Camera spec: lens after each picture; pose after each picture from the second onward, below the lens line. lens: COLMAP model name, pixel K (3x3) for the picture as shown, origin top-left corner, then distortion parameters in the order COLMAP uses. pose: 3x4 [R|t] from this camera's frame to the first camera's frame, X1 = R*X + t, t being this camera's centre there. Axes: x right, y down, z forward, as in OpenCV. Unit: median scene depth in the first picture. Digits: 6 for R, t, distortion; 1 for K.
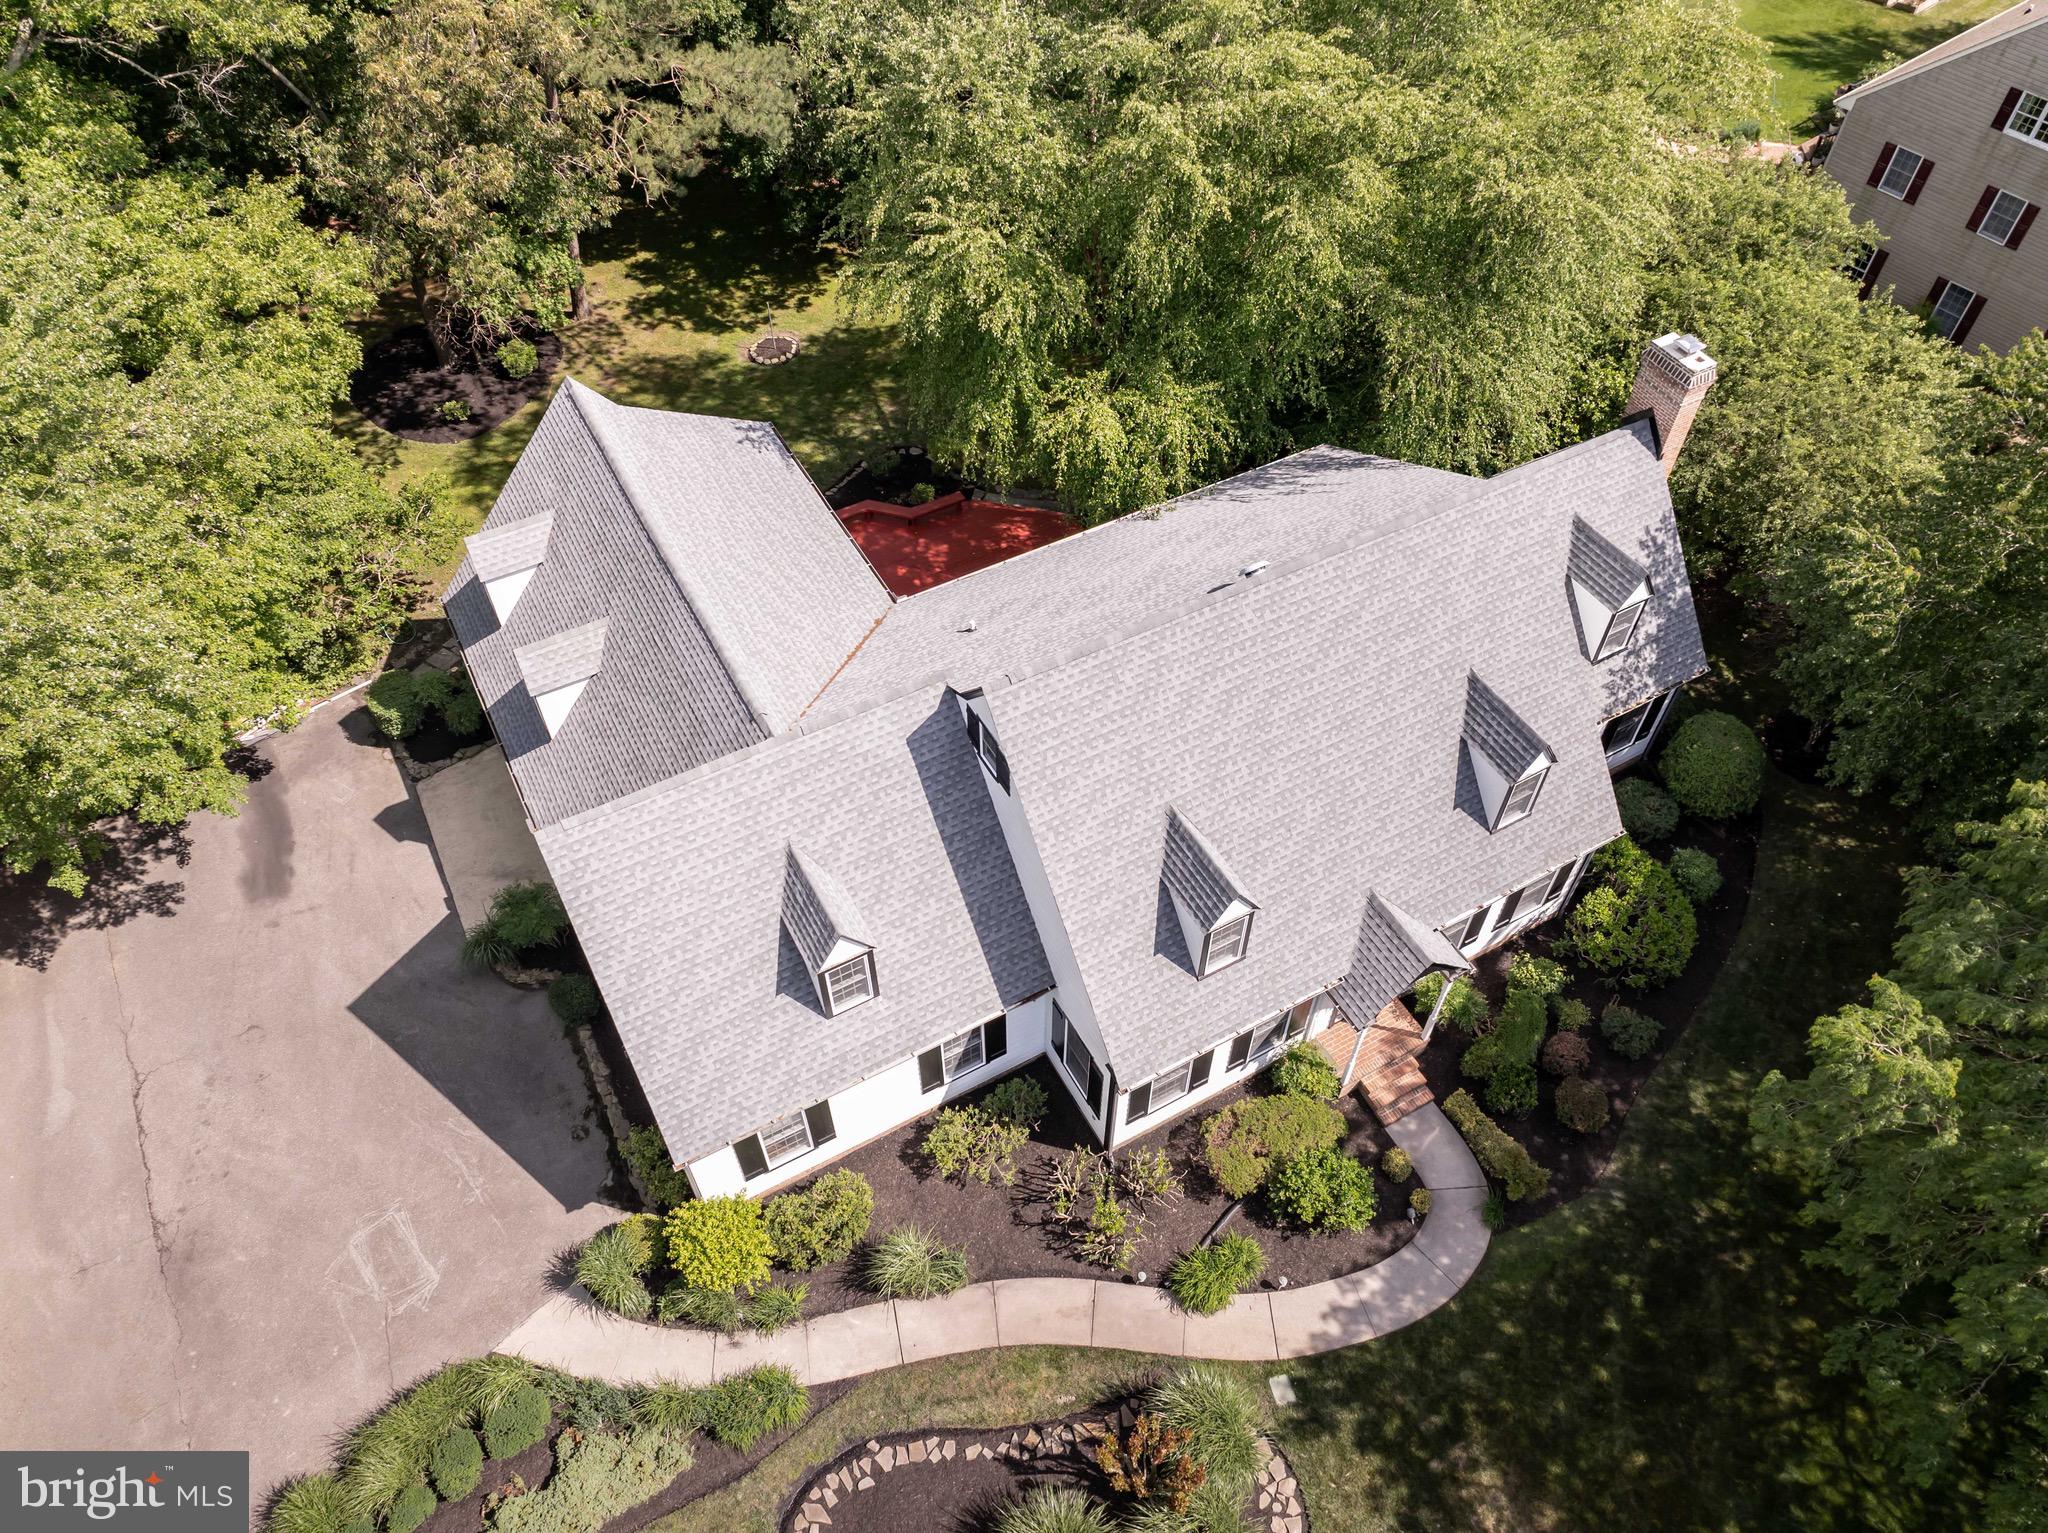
lens RADIAL K [[1427.7, 0, 1024.5], [0, 1427.7, 756.1], [0, 0, 1]] dist [-0.029375, 0.001321]
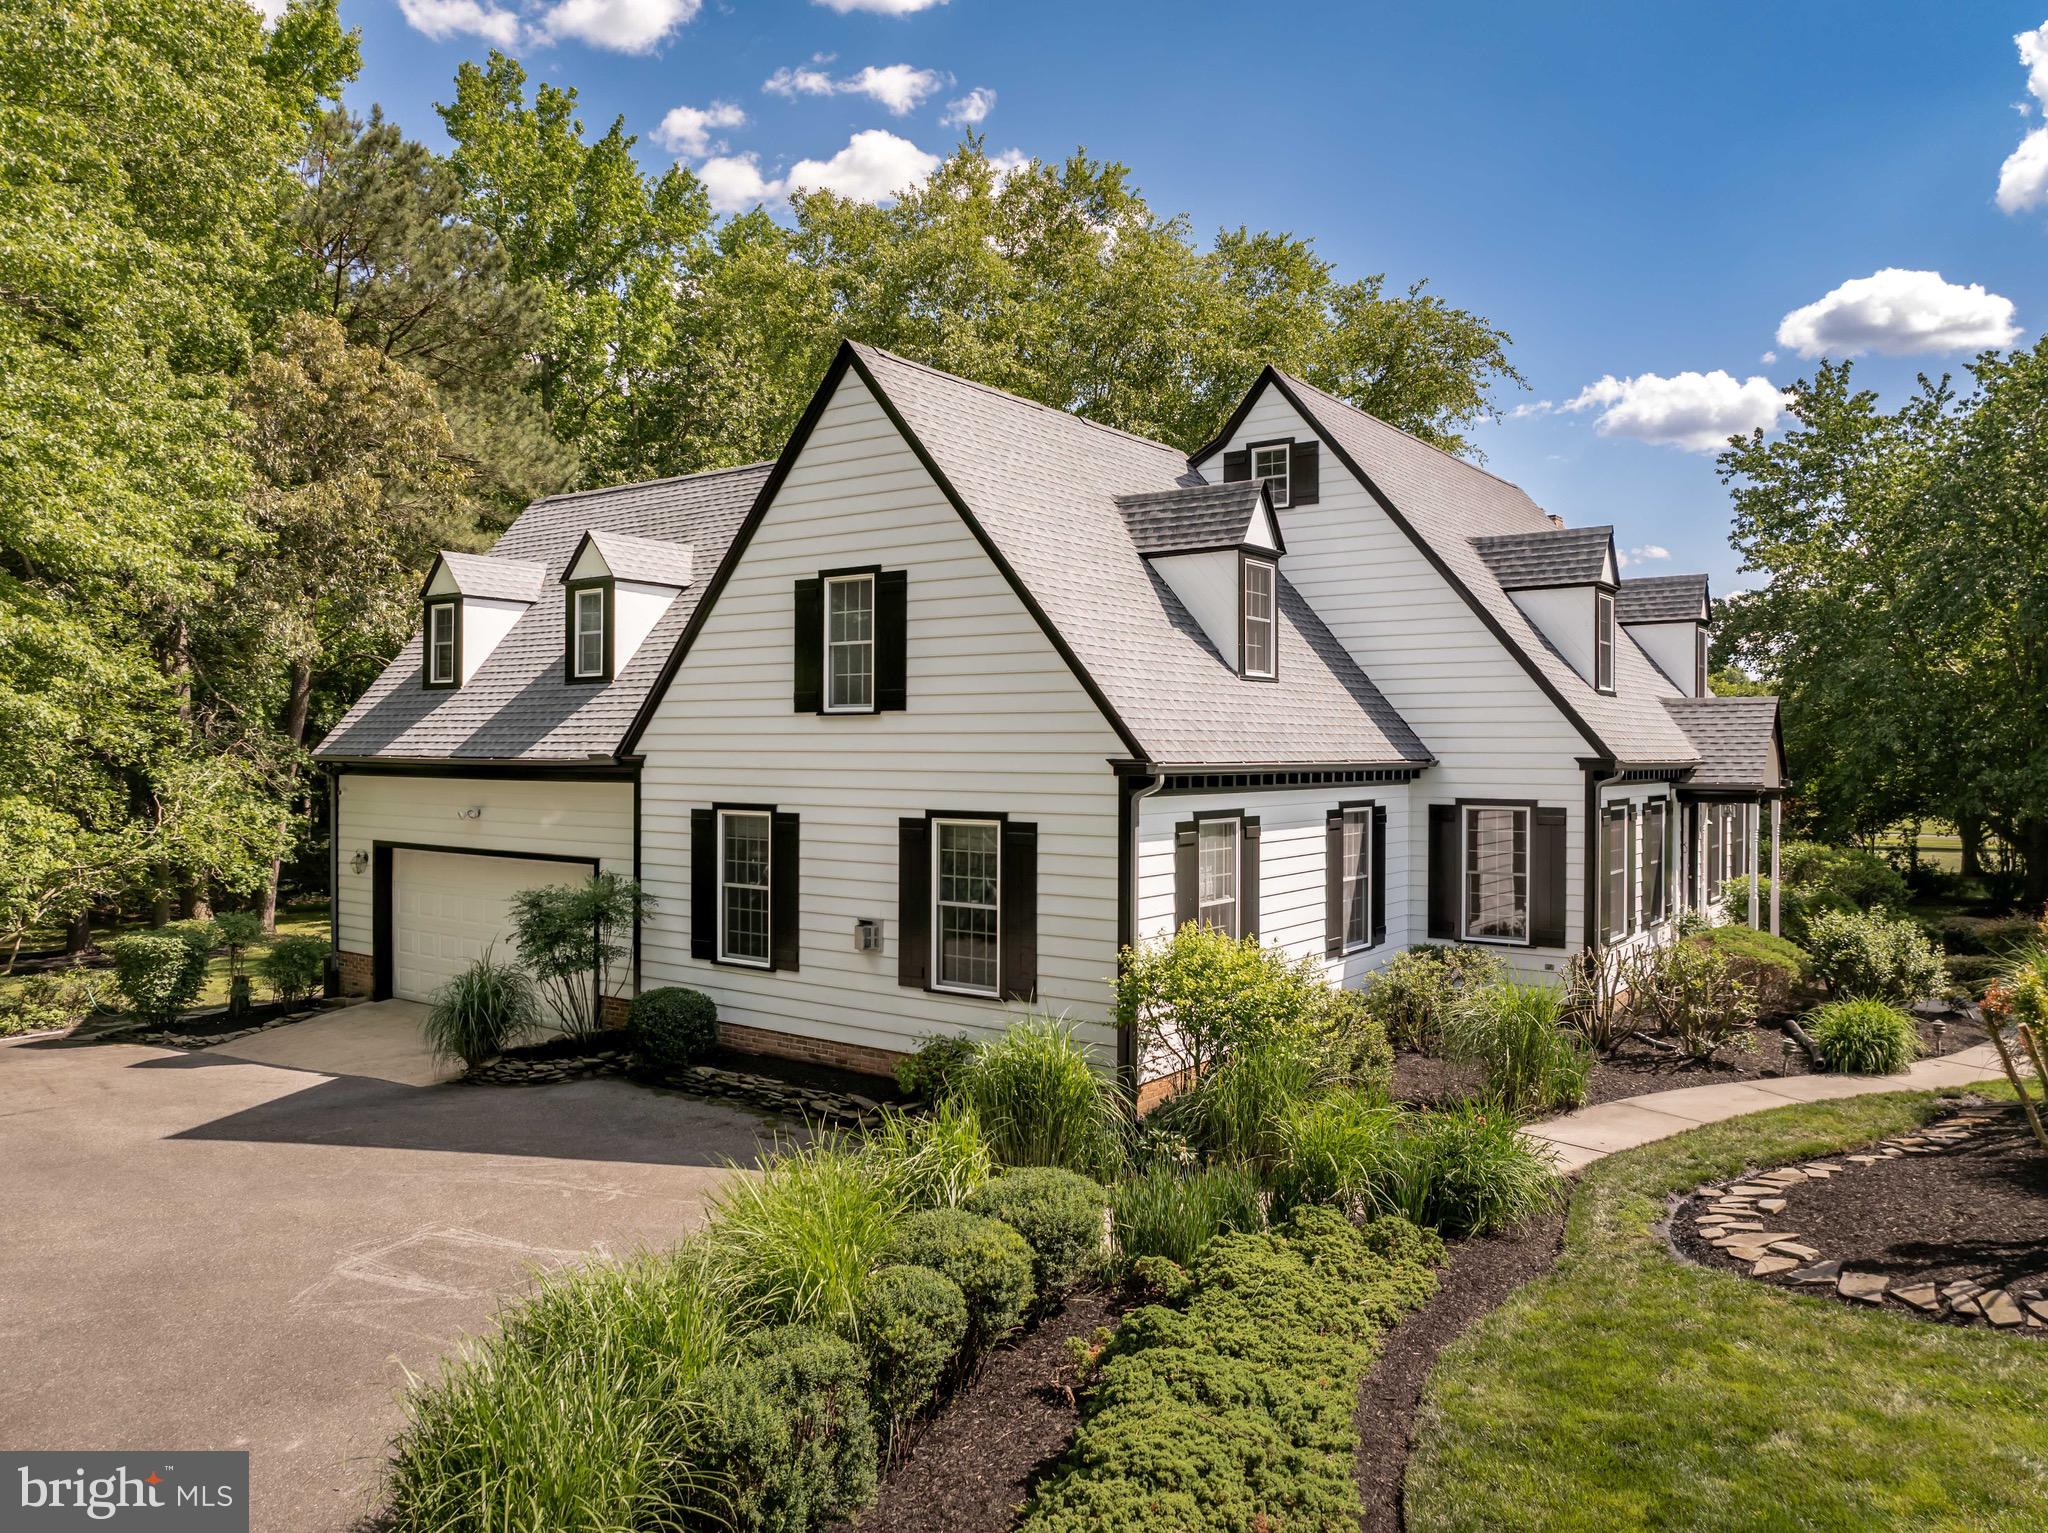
lens RADIAL K [[1427.7, 0, 1024.5], [0, 1427.7, 756.1], [0, 0, 1]] dist [-0.029375, 0.001321]
pose [[0.907231, 0.003096, 0.420622, -0.483152], [0.321502, 0.639706, -0.698149, 0.608295], [-0.271236, 0.768613, 0.579366, 0.629729]]
